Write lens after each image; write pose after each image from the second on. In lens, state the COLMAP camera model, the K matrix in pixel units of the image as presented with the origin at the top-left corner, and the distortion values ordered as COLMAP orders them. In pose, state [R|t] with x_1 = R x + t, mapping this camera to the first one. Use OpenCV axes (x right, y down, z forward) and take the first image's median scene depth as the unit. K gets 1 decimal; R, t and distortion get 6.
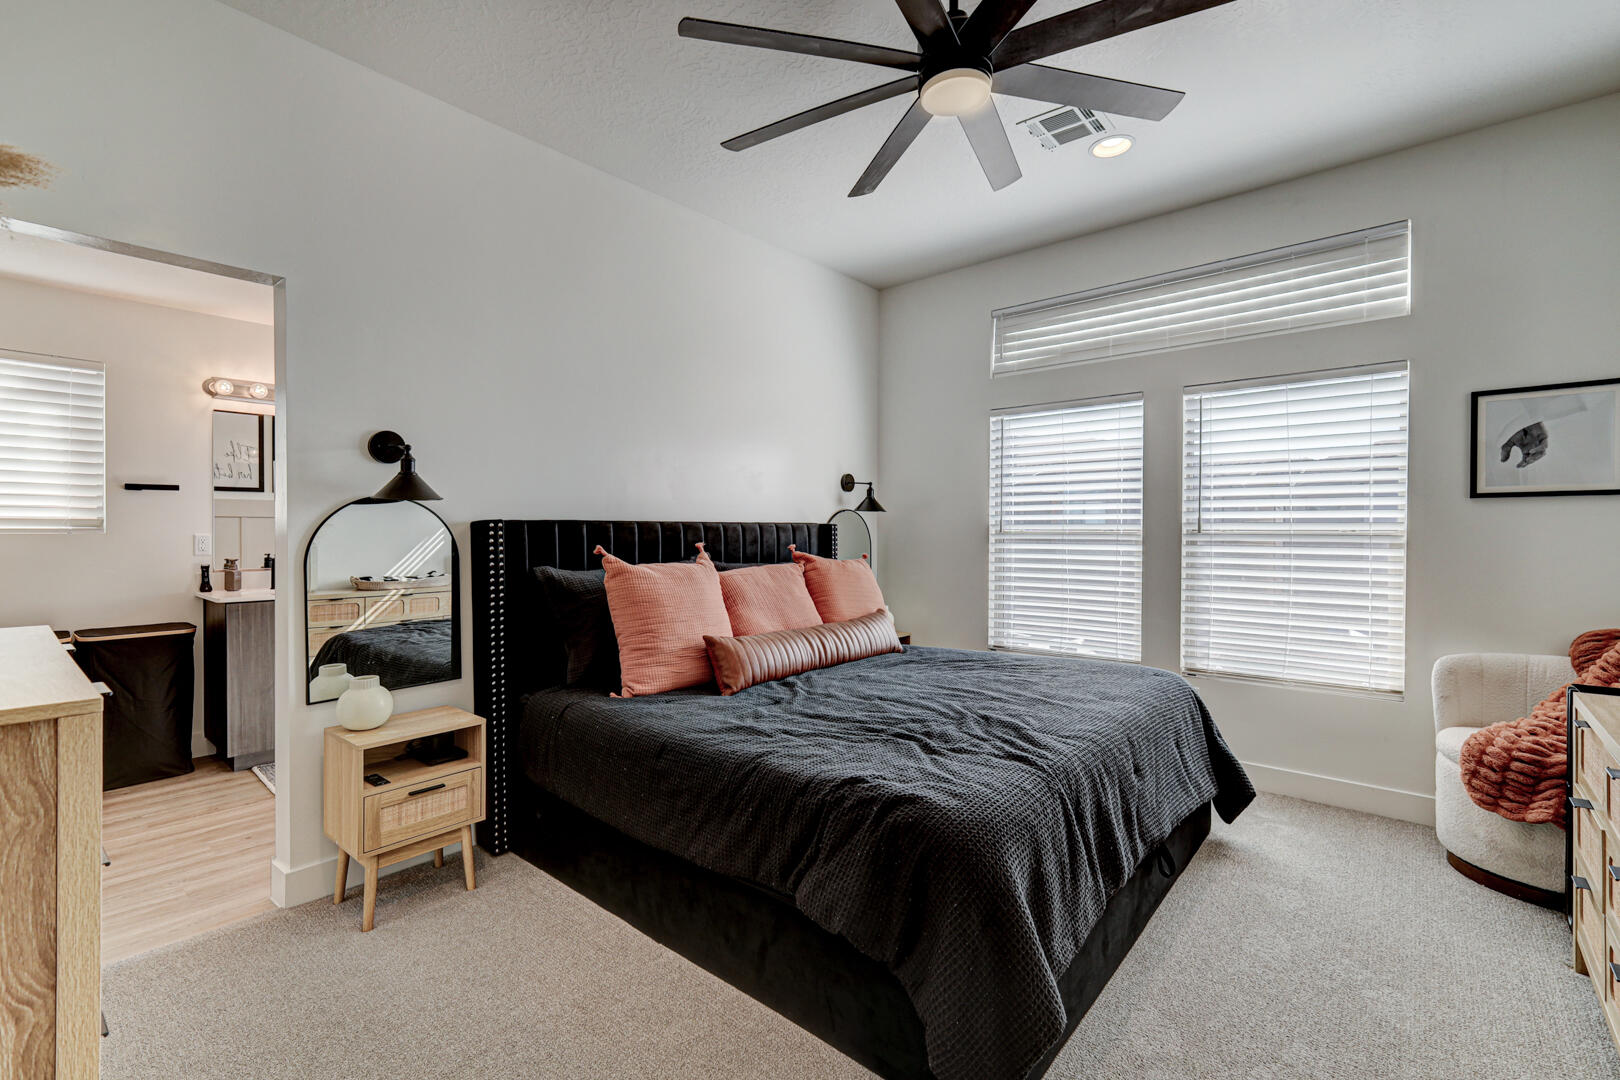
lens RADIAL K [[712.5, 0, 810.8], [0, 712.5, 536.2], [0, 0, 1]] dist [-0.002489, -0.000072]
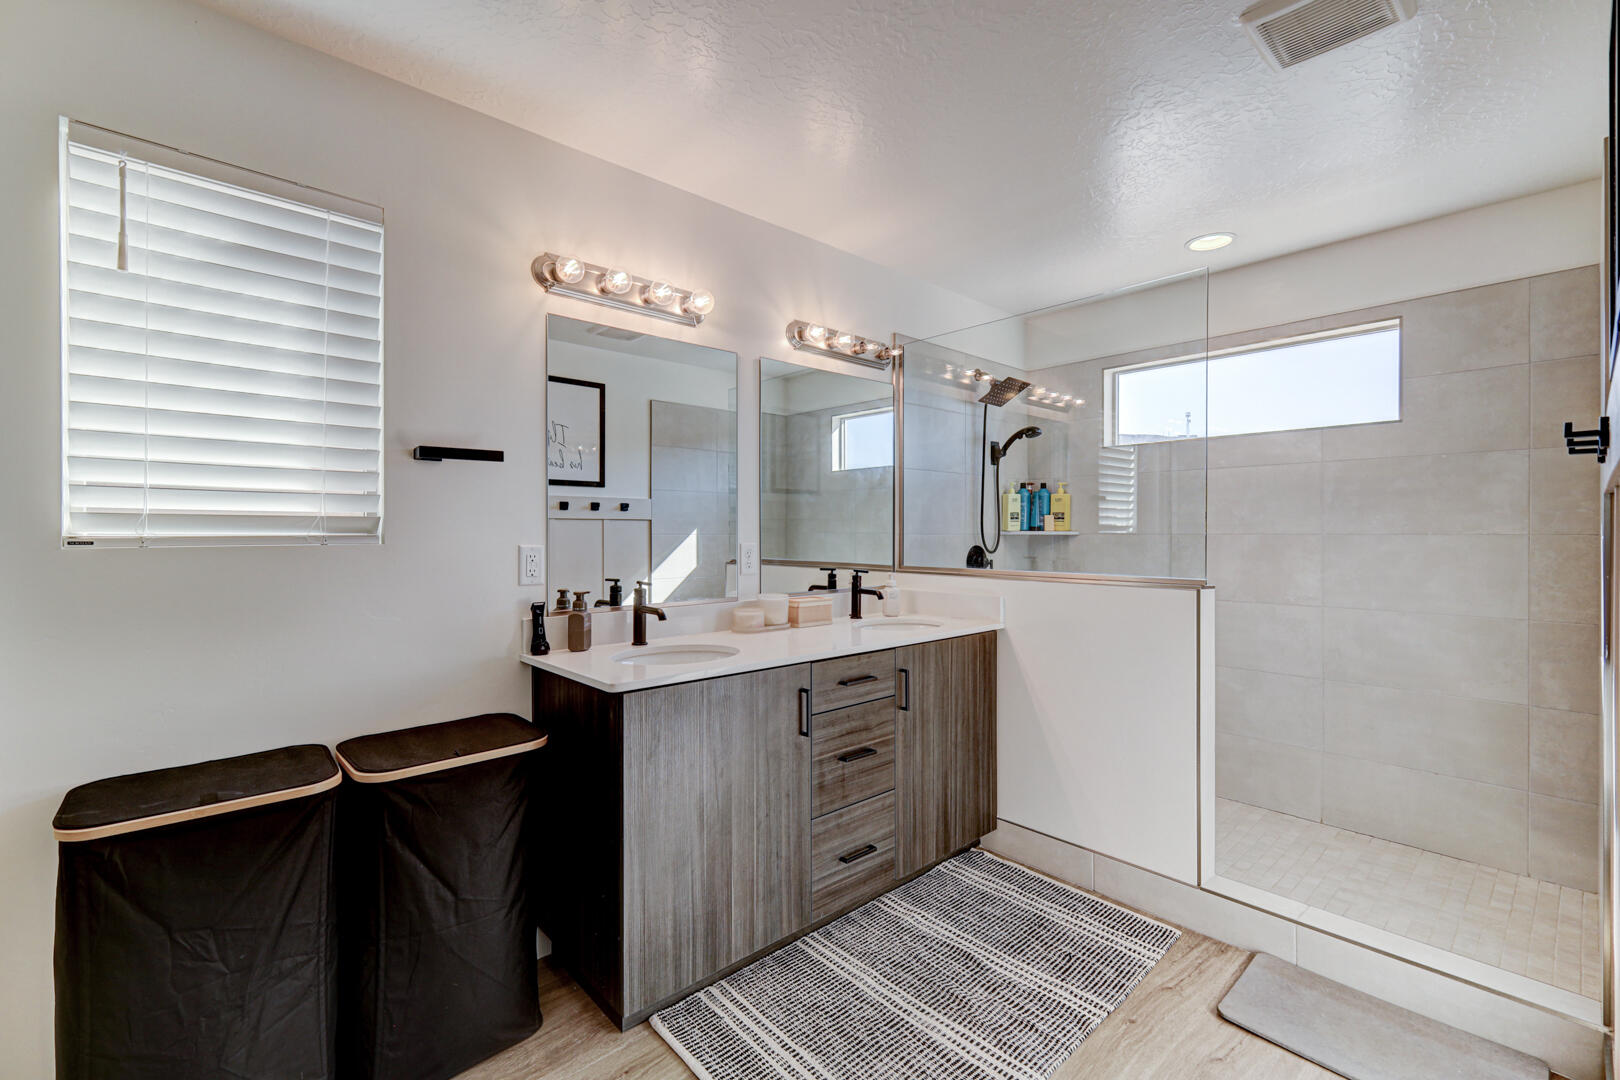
lens RADIAL K [[712.5, 0, 810.2], [0, 712.5, 536.0], [0, 0, 1]] dist [-0.002489, -0.000072]
pose [[0.992838, 0.001735, -0.119459, -0.615842], [-0.001672, 0.999998, 0.000632, -0.011063], [0.119460, -0.000427, 0.992839, 0.520737]]
